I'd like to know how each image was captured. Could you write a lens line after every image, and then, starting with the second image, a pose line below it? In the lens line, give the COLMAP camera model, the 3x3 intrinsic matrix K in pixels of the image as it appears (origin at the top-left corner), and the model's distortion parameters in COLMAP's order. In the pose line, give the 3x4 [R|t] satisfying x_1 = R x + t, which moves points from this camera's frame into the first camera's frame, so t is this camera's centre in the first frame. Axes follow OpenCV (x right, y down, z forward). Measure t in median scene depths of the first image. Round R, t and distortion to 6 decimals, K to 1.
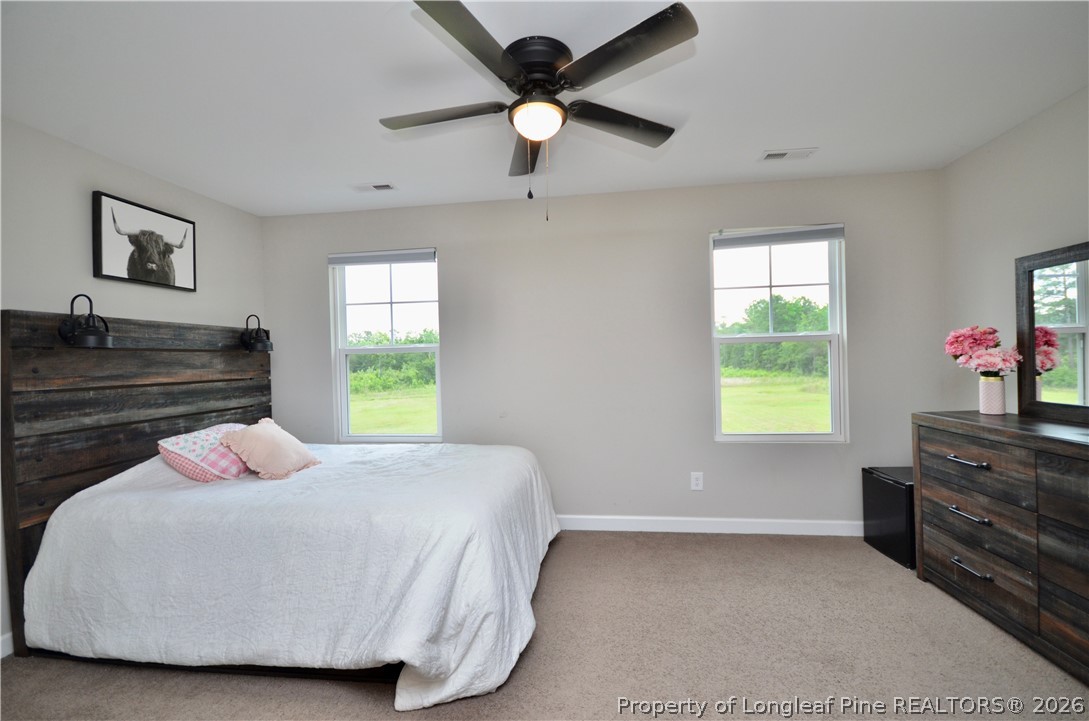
lens RADIAL K [[478.6, 0, 536.4], [0, 478.6, 360.7], [0, 0, 1]] dist [-0.008960, -0.003019]
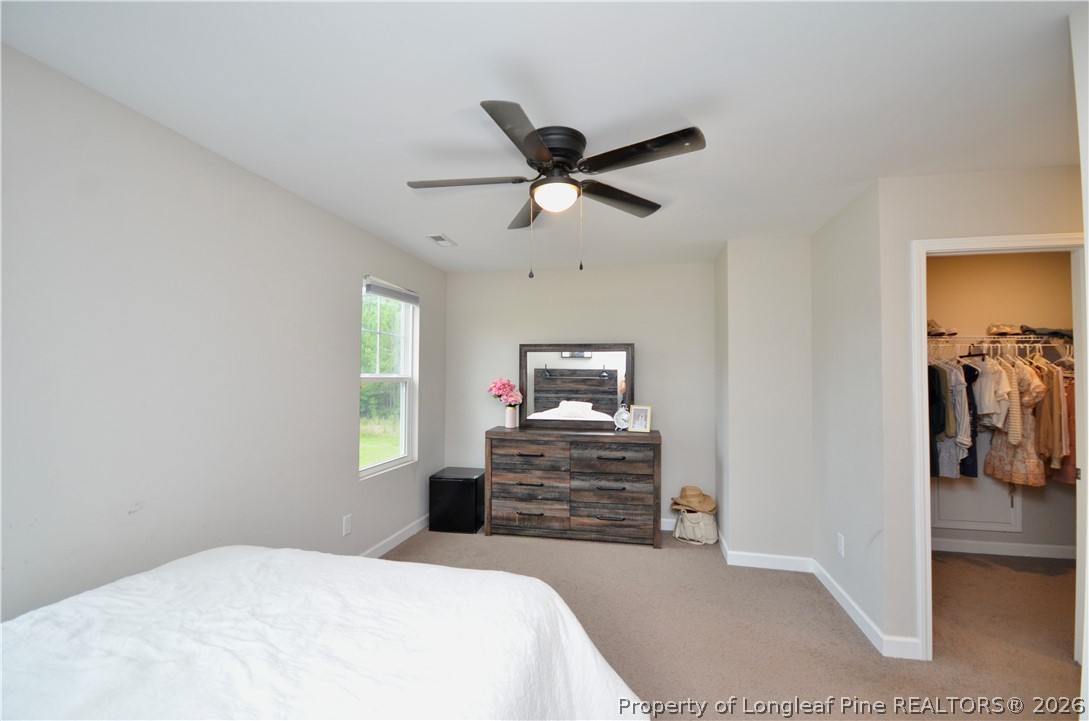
lens RADIAL K [[478.6, 0, 539.5], [0, 478.6, 364.5], [0, 0, 1]] dist [-0.008960, -0.003019]
pose [[0.090228, 0.050136, 0.994658, -0.910140], [-0.005355, 0.998742, -0.049856, -0.039972], [-0.995907, -0.000828, 0.090383, 0.772118]]
